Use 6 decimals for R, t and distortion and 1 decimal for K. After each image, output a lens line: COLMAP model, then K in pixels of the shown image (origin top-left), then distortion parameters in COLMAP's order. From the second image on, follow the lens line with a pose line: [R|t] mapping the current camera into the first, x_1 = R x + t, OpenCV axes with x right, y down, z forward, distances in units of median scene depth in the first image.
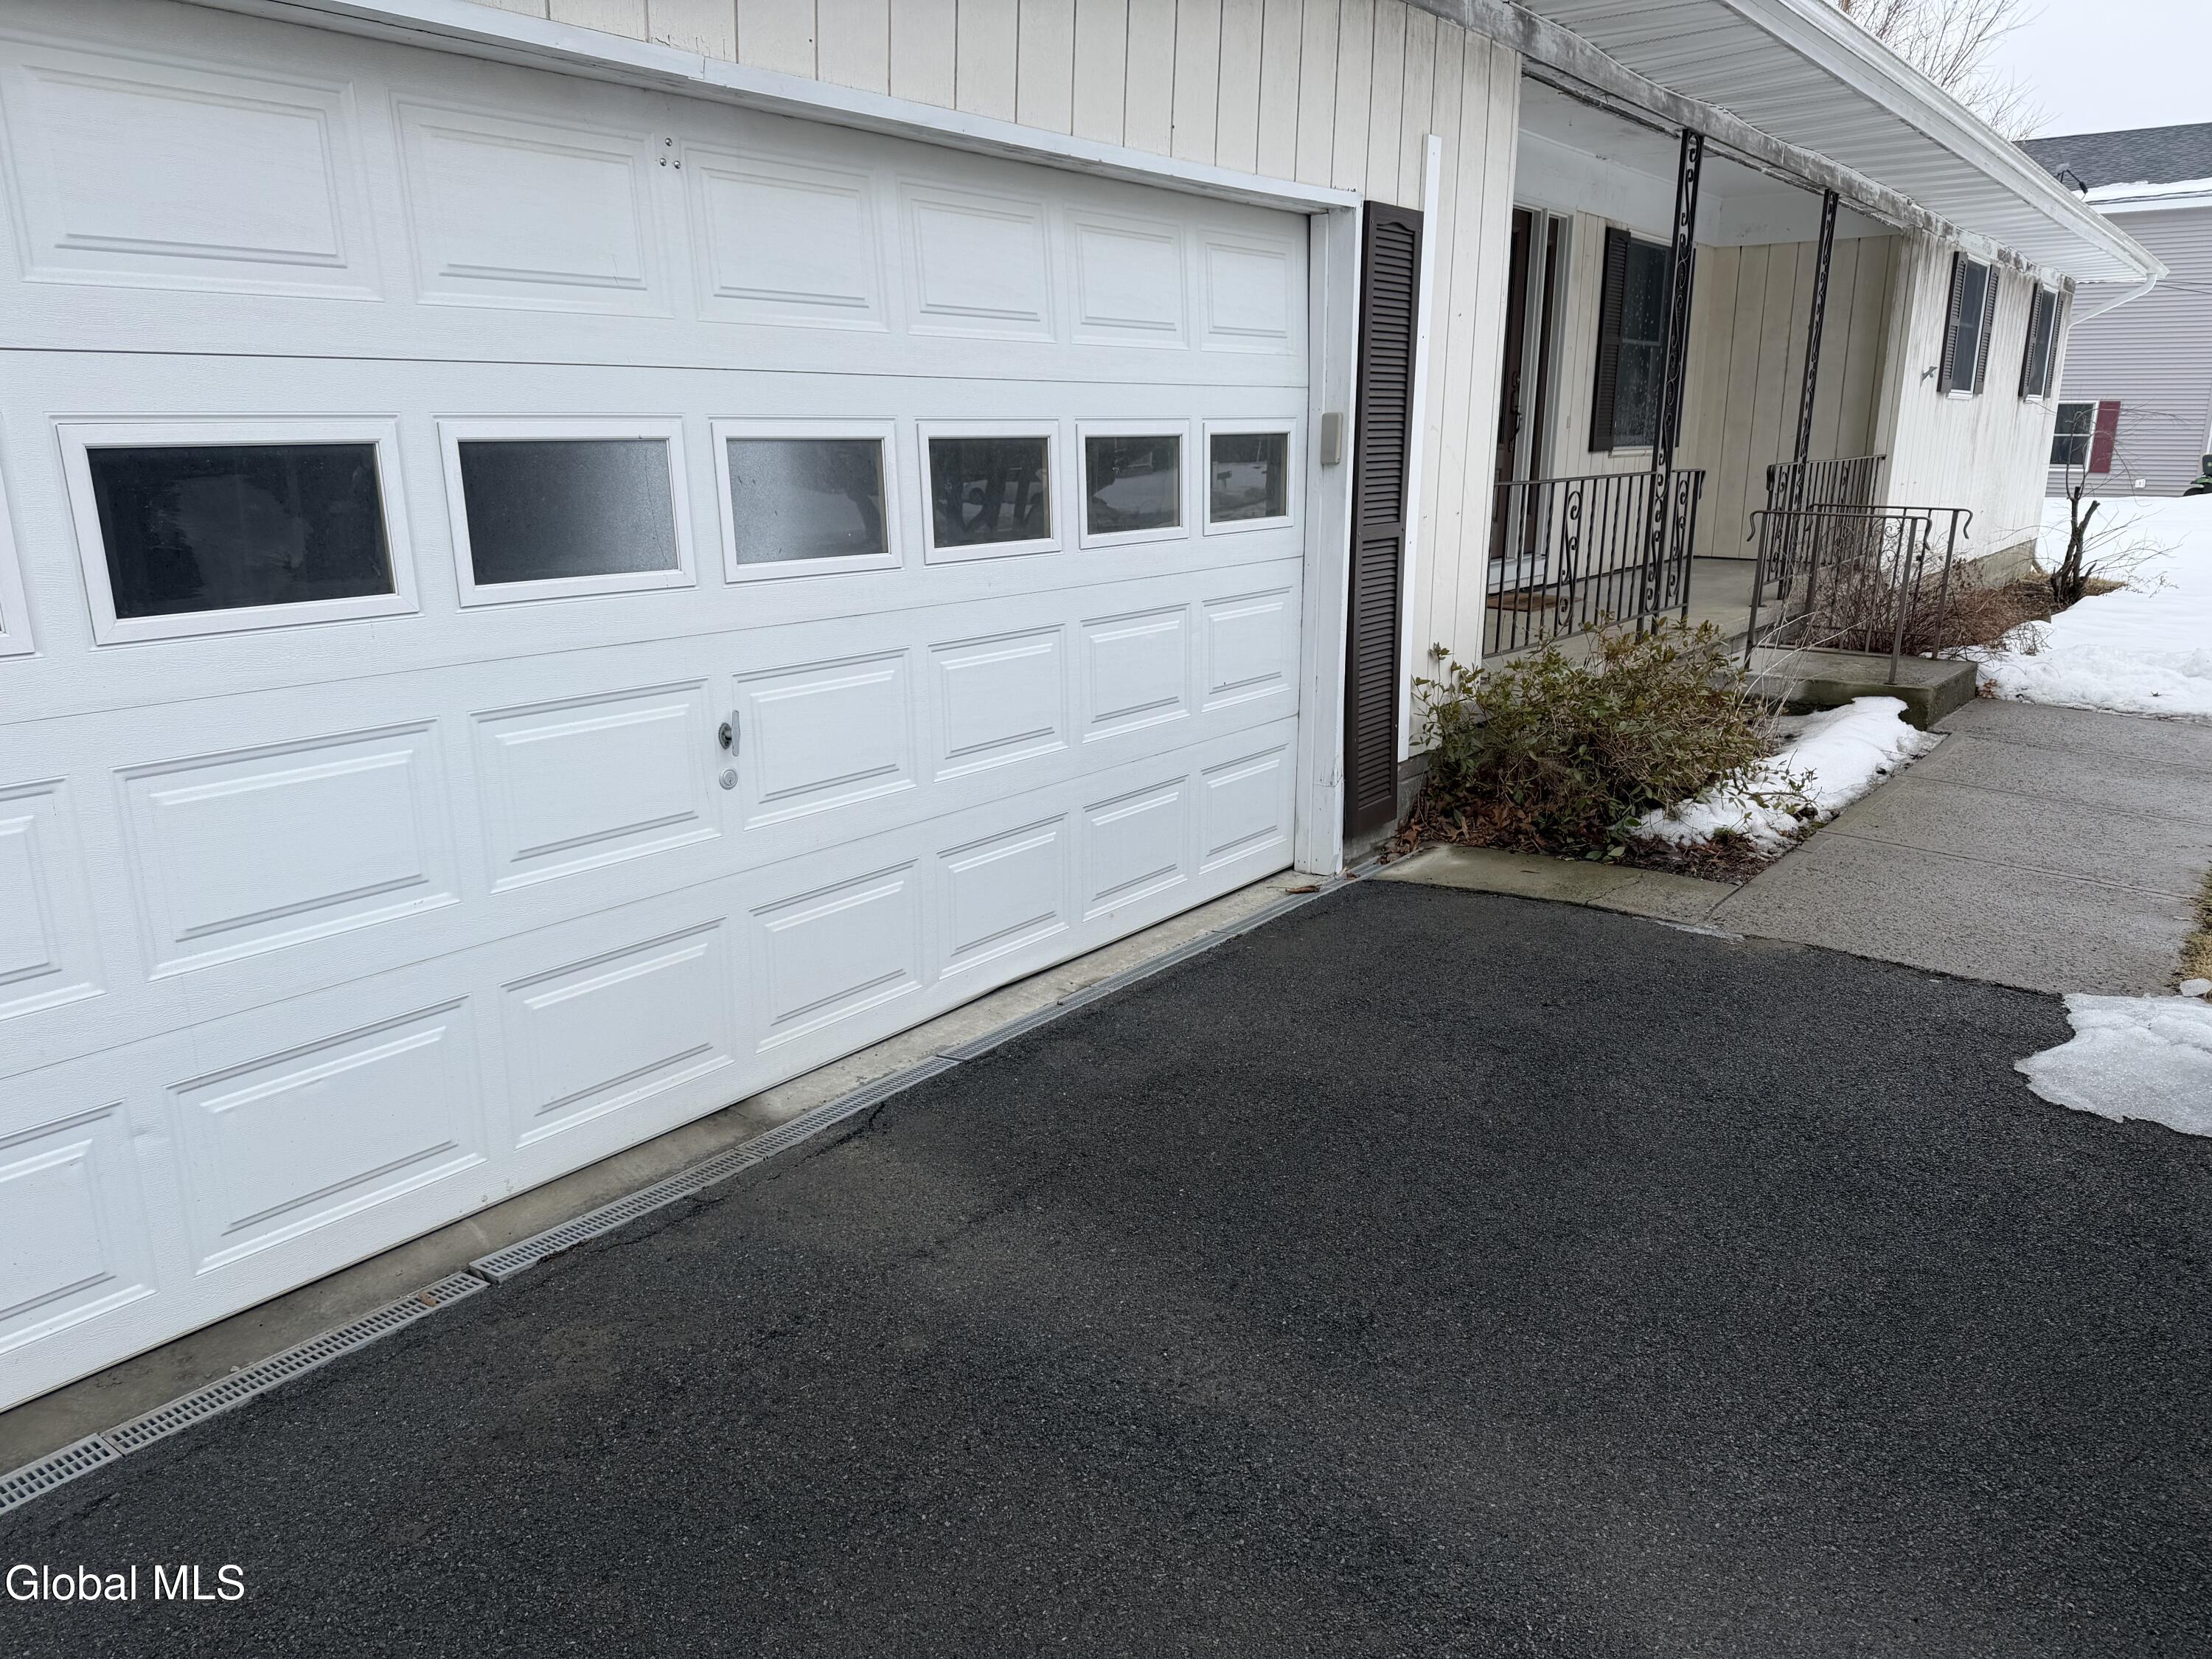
lens RADIAL K [[1545.2, 0, 1106.0], [0, 1545.2, 829.5], [0, 0, 1]] dist [-0.000741, 0.000540]
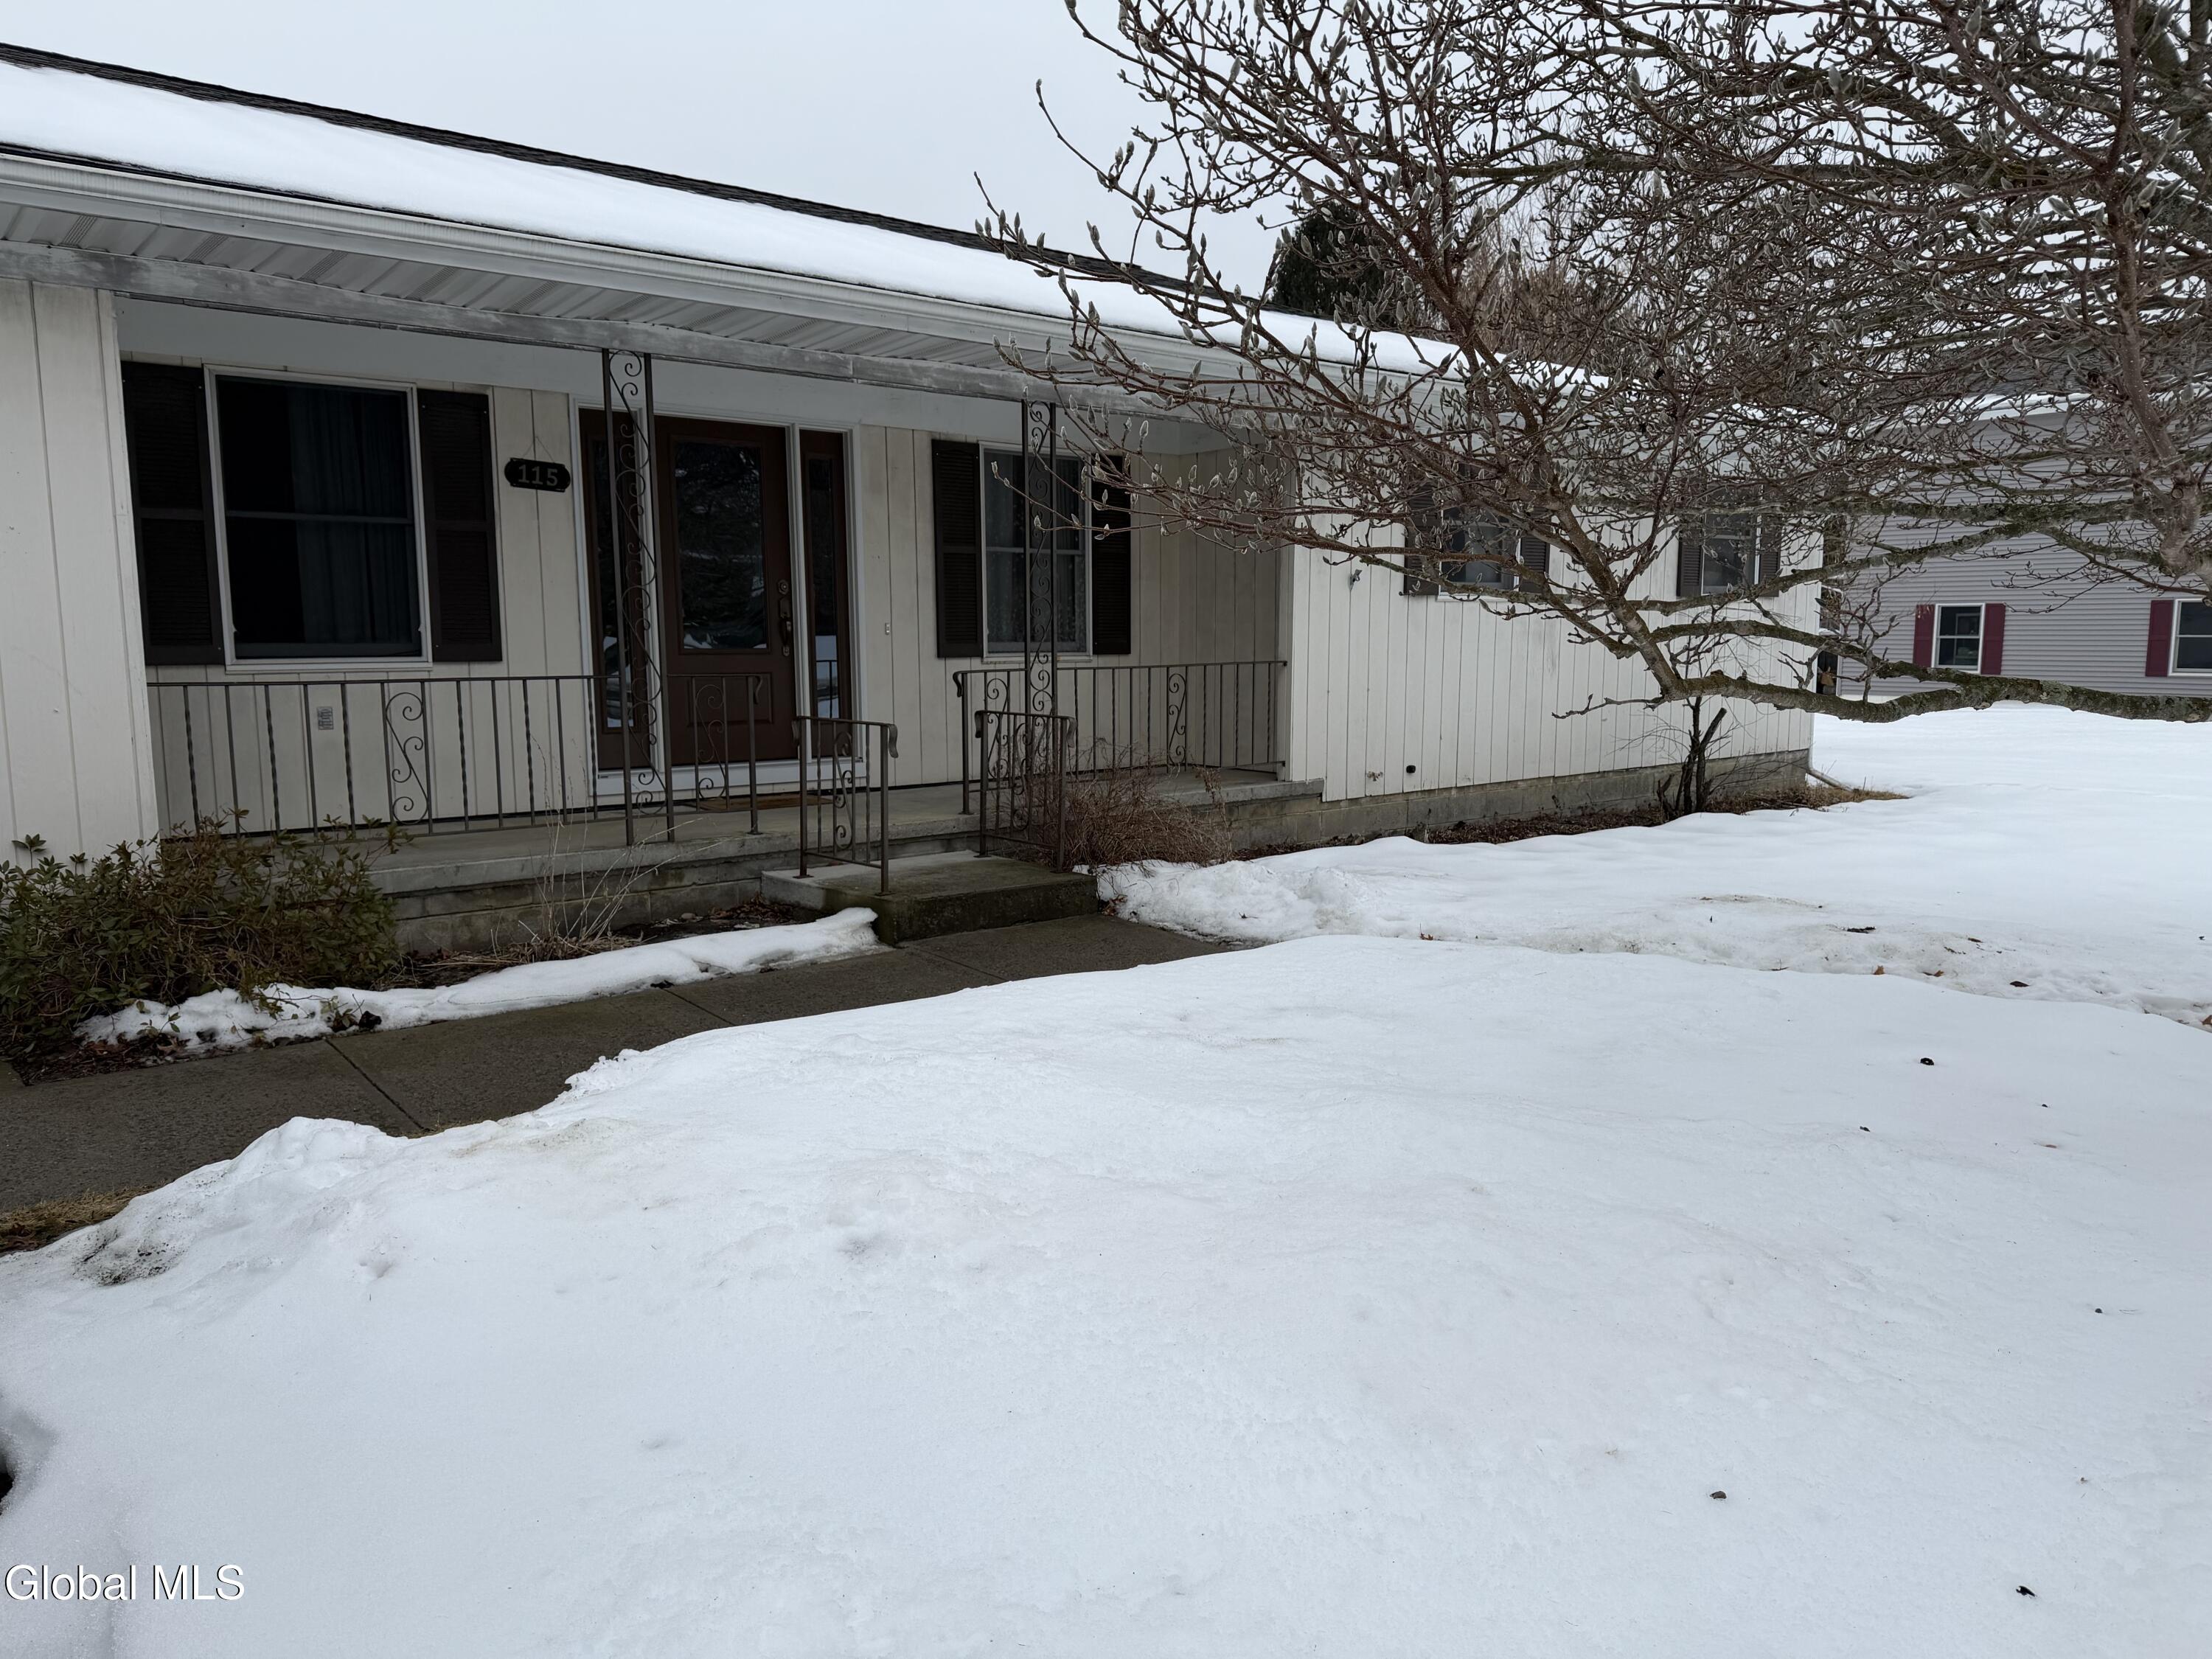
lens RADIAL K [[1527.3, 0, 1106.0], [0, 1527.3, 829.5], [0, 0, 1]] dist [0.122699, -0.236785]
pose [[0.979722, 0.023629, -0.198966, 0.603127], [-0.048960, 0.991151, -0.123376, -0.017163], [0.194290, 0.130615, 0.972209, 0.071039]]
